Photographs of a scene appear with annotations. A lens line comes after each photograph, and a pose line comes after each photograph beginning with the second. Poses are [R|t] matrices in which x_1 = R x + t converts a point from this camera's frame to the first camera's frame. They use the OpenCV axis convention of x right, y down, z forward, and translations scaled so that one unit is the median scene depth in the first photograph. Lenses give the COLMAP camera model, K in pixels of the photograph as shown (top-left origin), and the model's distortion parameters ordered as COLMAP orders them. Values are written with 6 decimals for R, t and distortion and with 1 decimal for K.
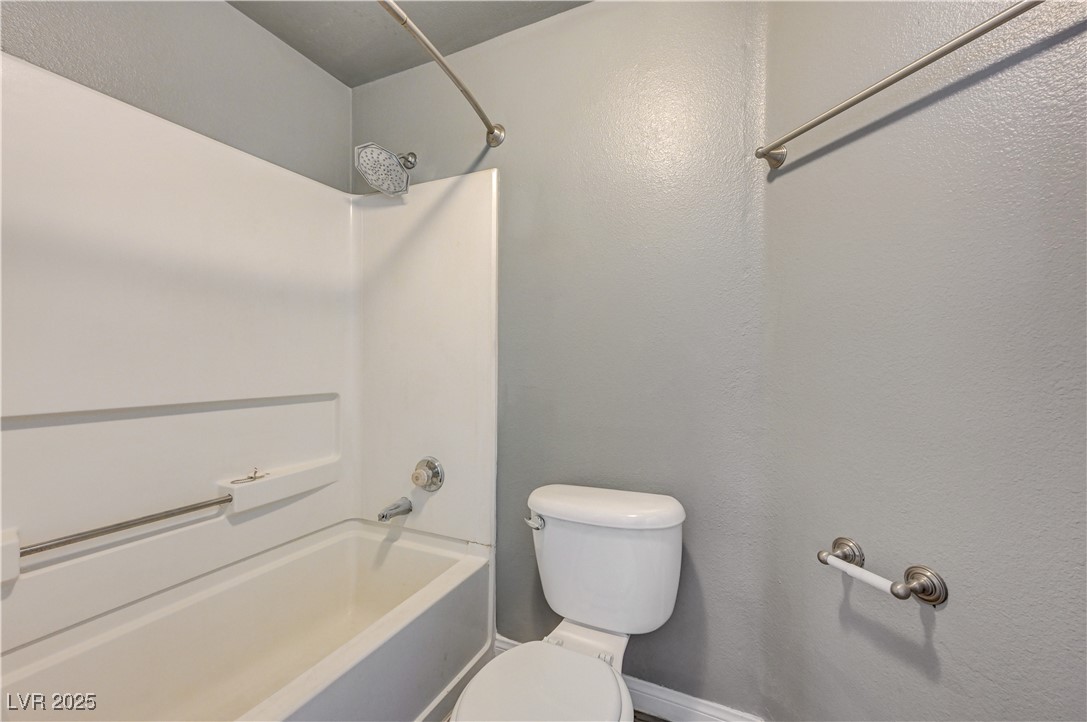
lens RADIAL K [[432.5, 0, 547.3], [0, 432.5, 360.8], [0, 0, 1]] dist [0.000784, 0.000200]
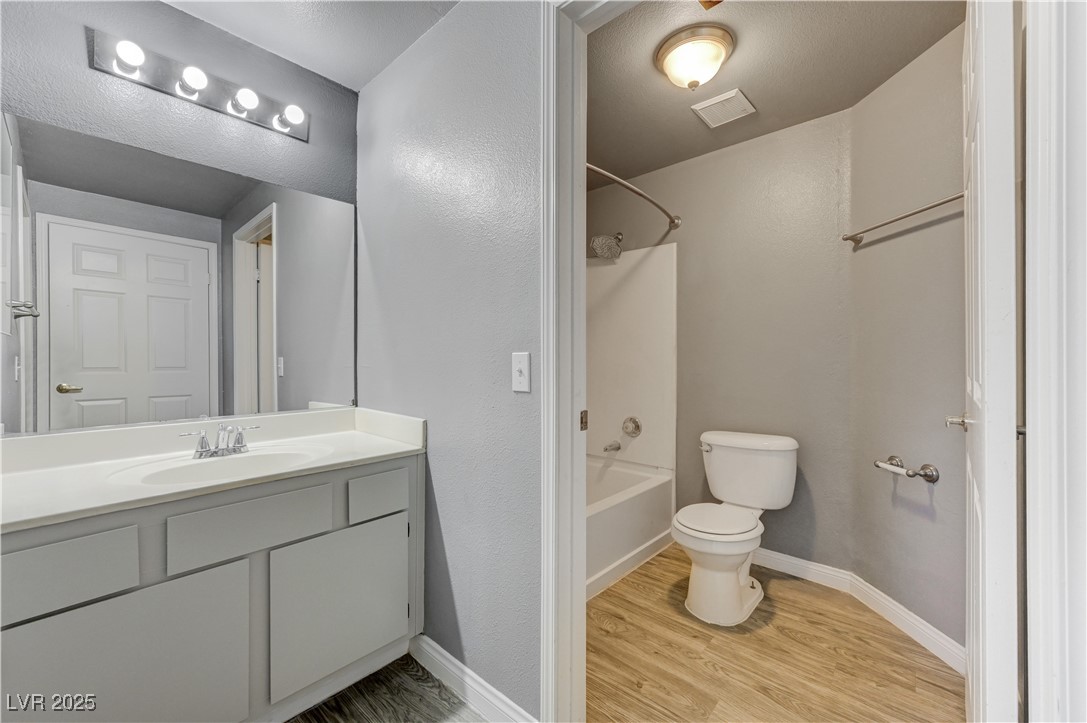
lens RADIAL K [[430.7, 0, 545.0], [0, 430.7, 355.2], [0, 0, 1]] dist [-0.000018, 0.000040]
pose [[0.954276, -0.001794, -0.298921, -0.104010], [-0.001194, 0.999951, -0.009814, 0.004582], [0.298924, 0.009722, 0.954228, -0.730170]]
